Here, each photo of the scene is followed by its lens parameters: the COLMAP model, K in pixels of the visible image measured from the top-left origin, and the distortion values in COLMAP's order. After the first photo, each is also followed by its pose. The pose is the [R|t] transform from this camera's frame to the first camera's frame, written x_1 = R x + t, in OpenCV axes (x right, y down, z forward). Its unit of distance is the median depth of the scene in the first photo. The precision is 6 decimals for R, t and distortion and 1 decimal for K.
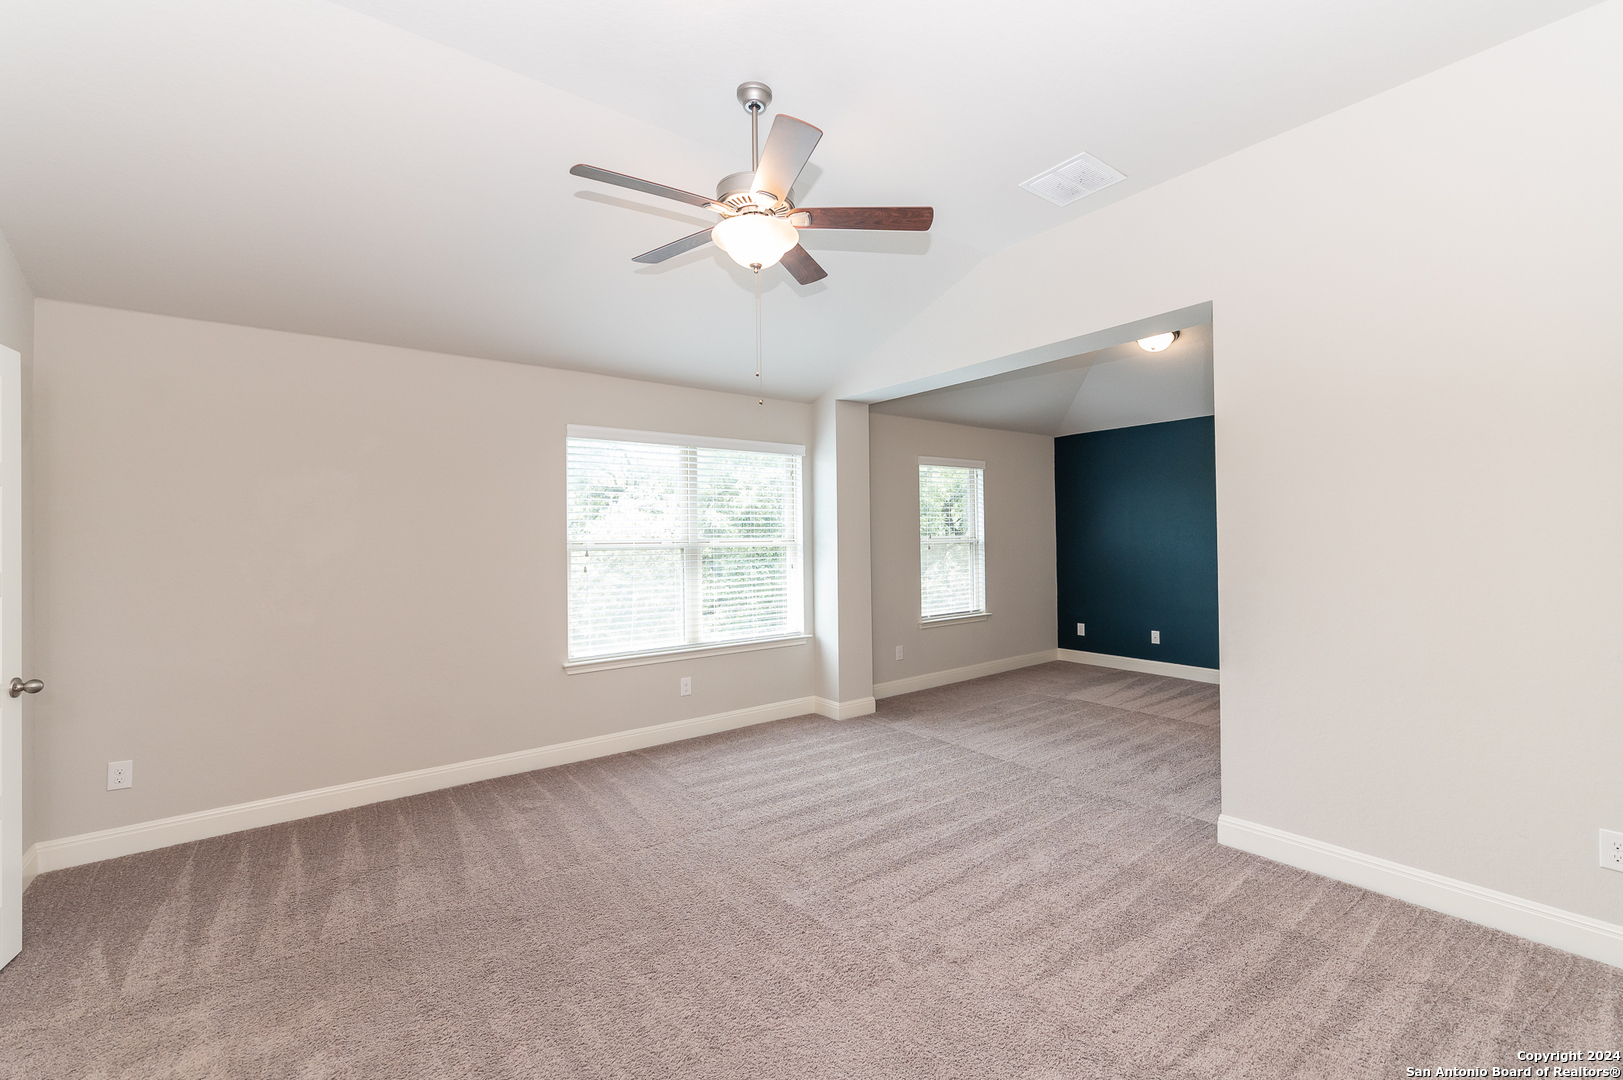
lens RADIAL K [[681.1, 0, 811.5], [0, 681.1, 540.0], [0, 0, 1]] dist [0.000882, -0.000126]
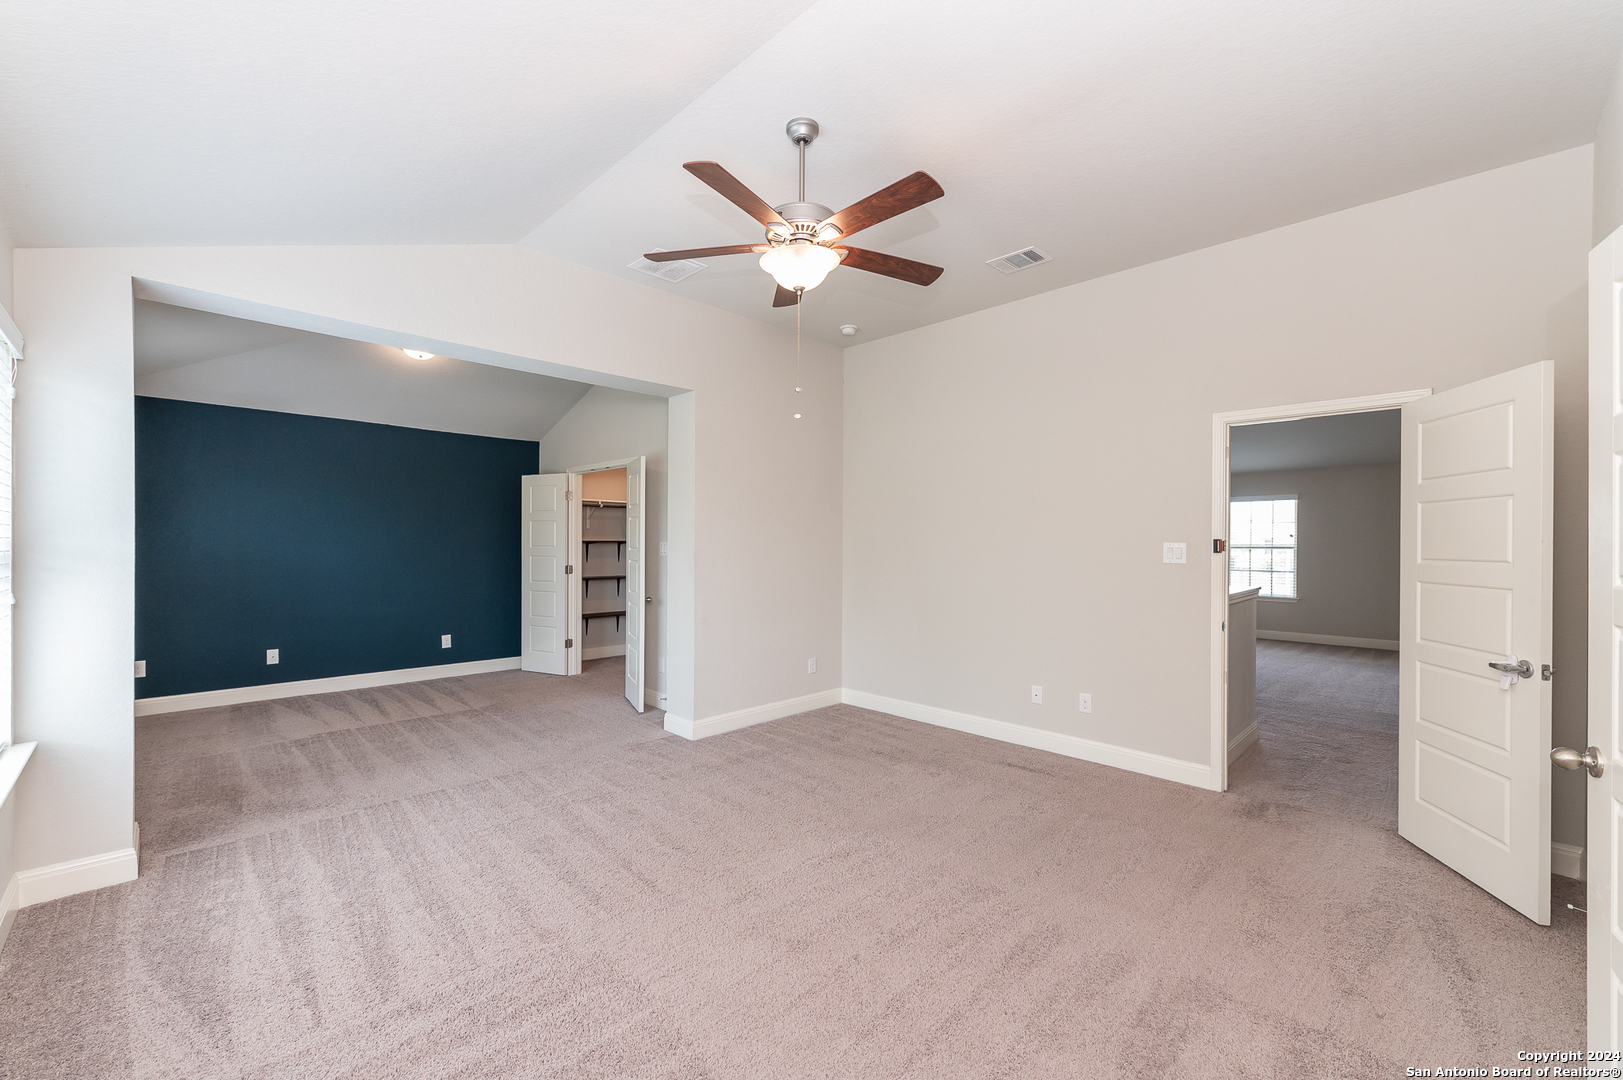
lens RADIAL K [[654.1, 0, 811.5], [0, 654.1, 540.0], [0, 0, 1]] dist [0.002654, 0.000106]
pose [[-0.125648, 0.014059, 0.991975, -0.639732], [-0.001598, 0.999895, -0.014373, 0.006032], [-0.992074, -0.003391, -0.125613, 0.638068]]
